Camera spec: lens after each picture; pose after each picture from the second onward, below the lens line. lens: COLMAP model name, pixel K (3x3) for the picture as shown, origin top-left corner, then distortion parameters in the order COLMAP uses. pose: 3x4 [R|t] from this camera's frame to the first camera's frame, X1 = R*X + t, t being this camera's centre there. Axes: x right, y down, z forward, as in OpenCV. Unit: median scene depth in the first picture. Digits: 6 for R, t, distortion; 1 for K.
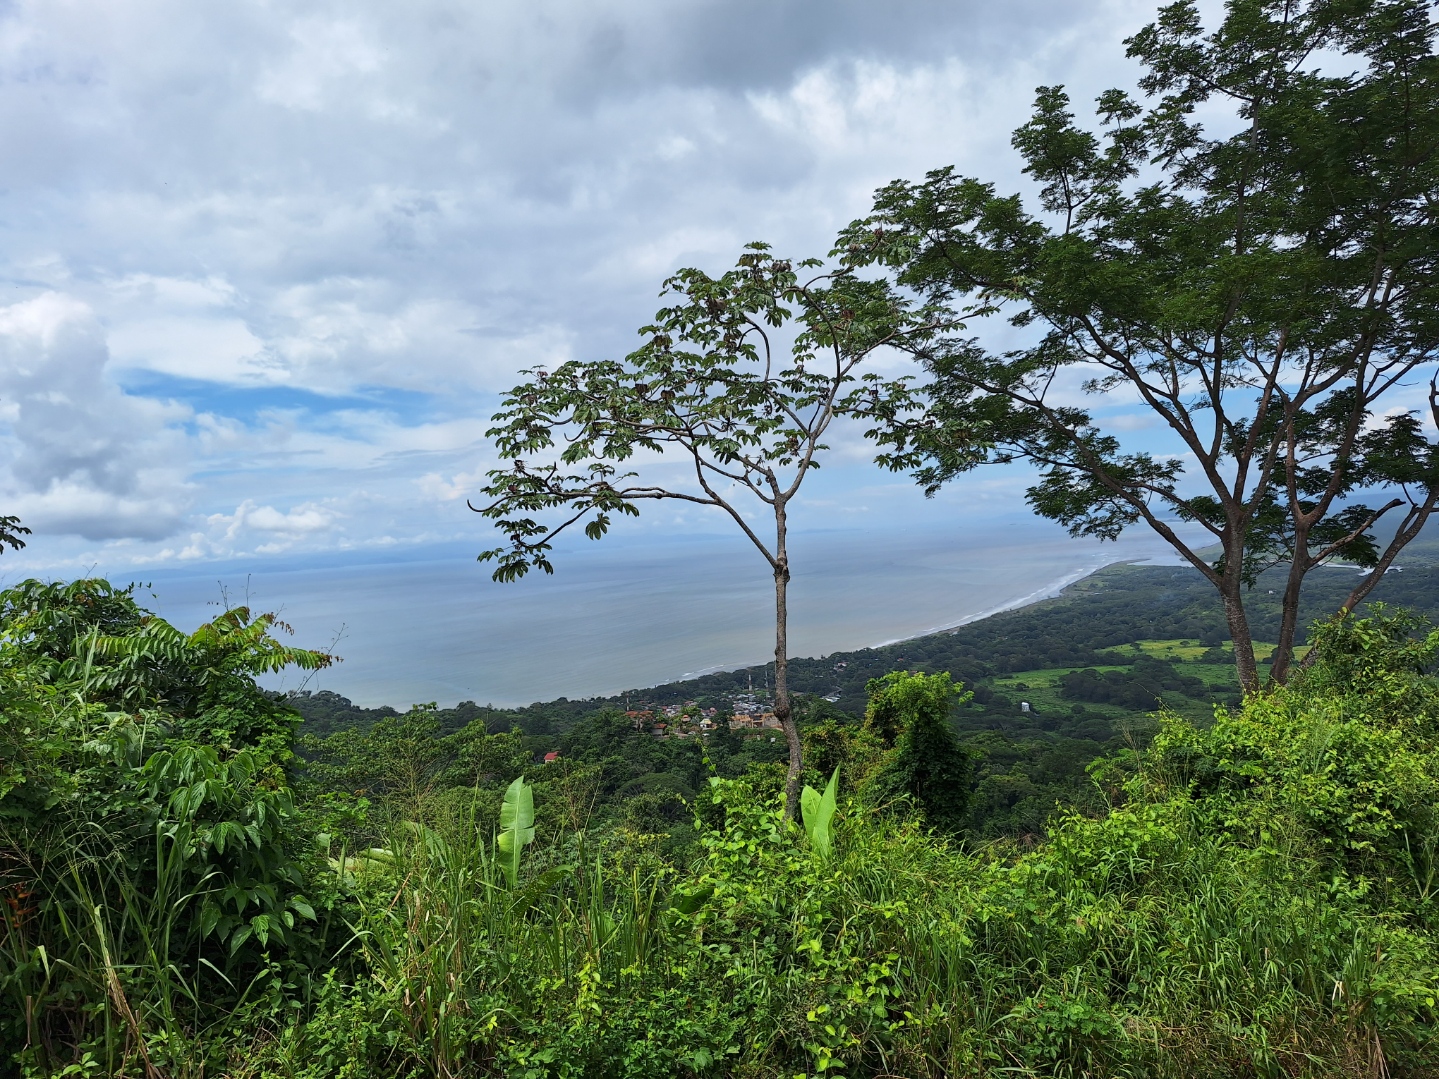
lens RADIAL K [[983.7, 0, 719.5], [0, 983.7, 539.5], [0, 0, 1]] dist [0.079077, 0.000683]
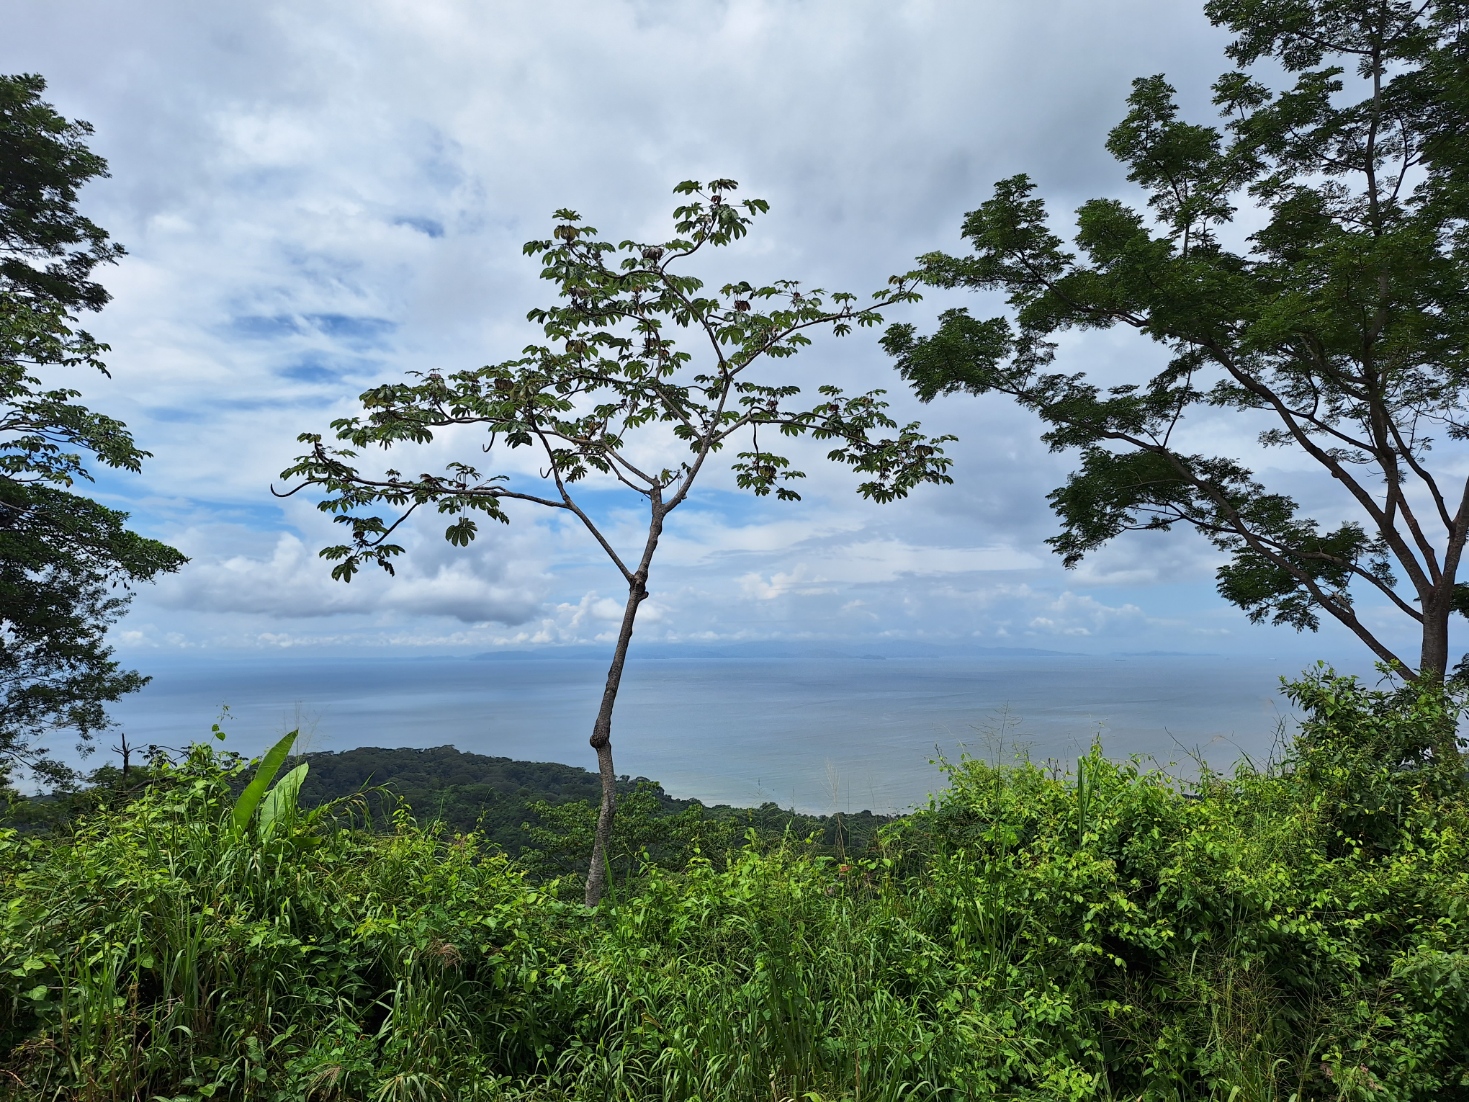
lens RADIAL K [[1008.0, 0, 736.3], [0, 1008.0, 543.6], [0, 0, 1]] dist [0.070381, -0.002294]
pose [[0.954798, 0.029454, -0.295794, 0.240650], [-0.058992, 0.994062, -0.091437, 0.041258], [0.291344, 0.104753, 0.950866, 0.093885]]
